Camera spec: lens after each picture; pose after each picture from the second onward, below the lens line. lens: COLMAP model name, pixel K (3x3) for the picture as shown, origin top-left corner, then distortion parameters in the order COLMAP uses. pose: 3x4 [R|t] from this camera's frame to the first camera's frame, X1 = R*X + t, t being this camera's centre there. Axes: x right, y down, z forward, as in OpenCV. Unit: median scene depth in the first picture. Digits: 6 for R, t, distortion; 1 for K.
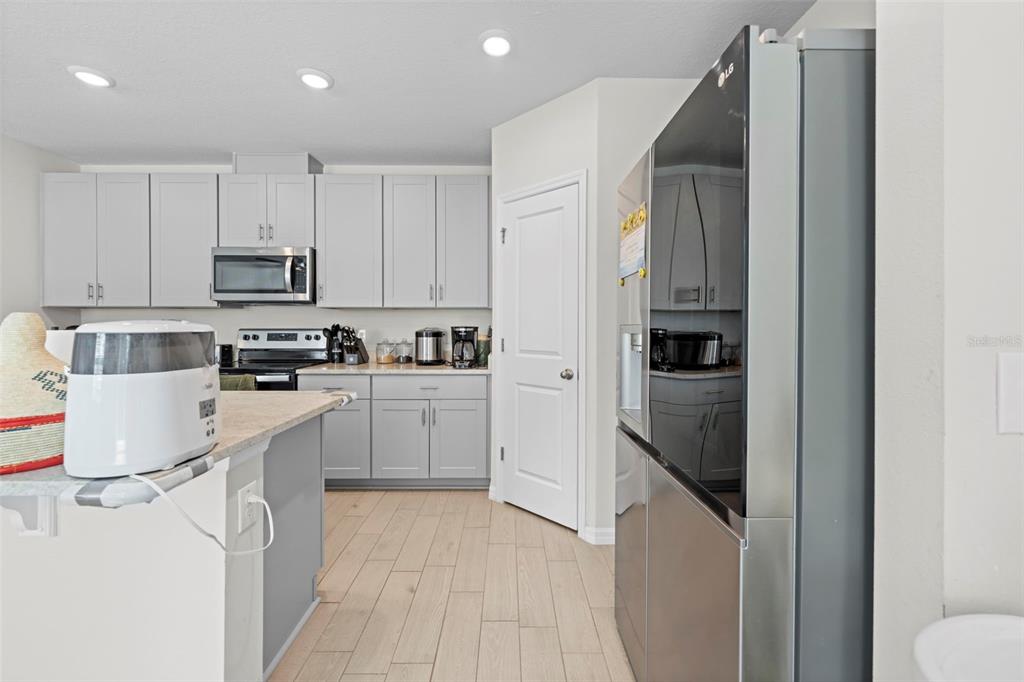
lens RADIAL K [[417.5, 0, 510.5], [0, 417.5, 326.2], [0, 0, 1]] dist [-0.000673, -0.000085]
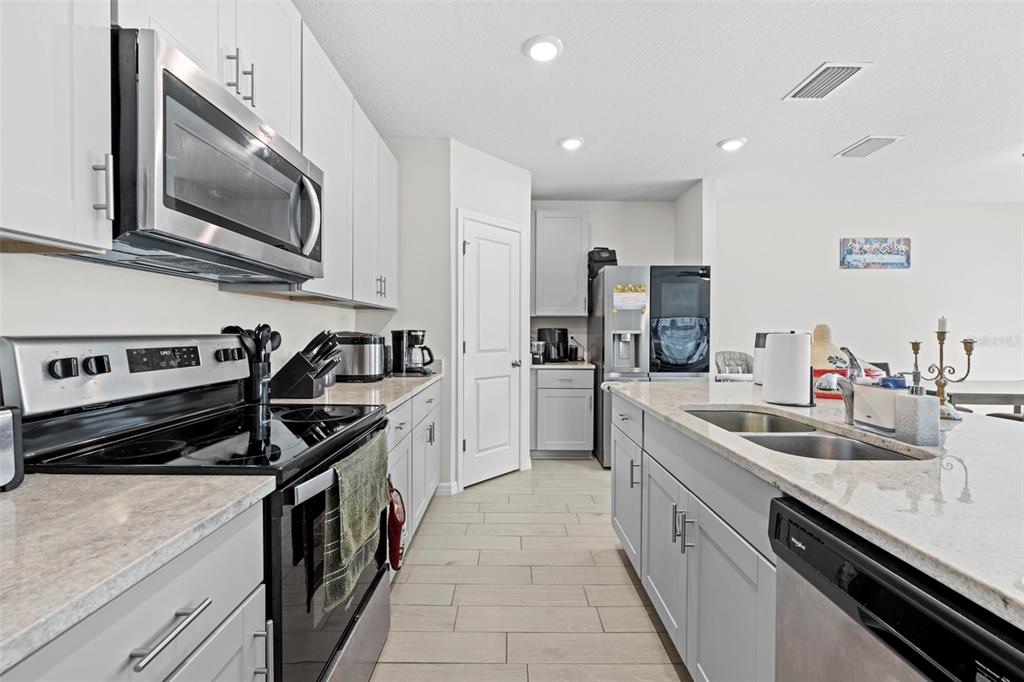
lens RADIAL K [[411.5, 0, 512.0], [0, 411.5, 341.0], [0, 0, 1]] dist [-0.001836, -0.000071]
pose [[0.005386, -0.024481, 0.999686, -0.897877], [-0.007335, 0.999672, 0.024520, 0.000819], [-0.999959, -0.007465, 0.005204, 0.708474]]
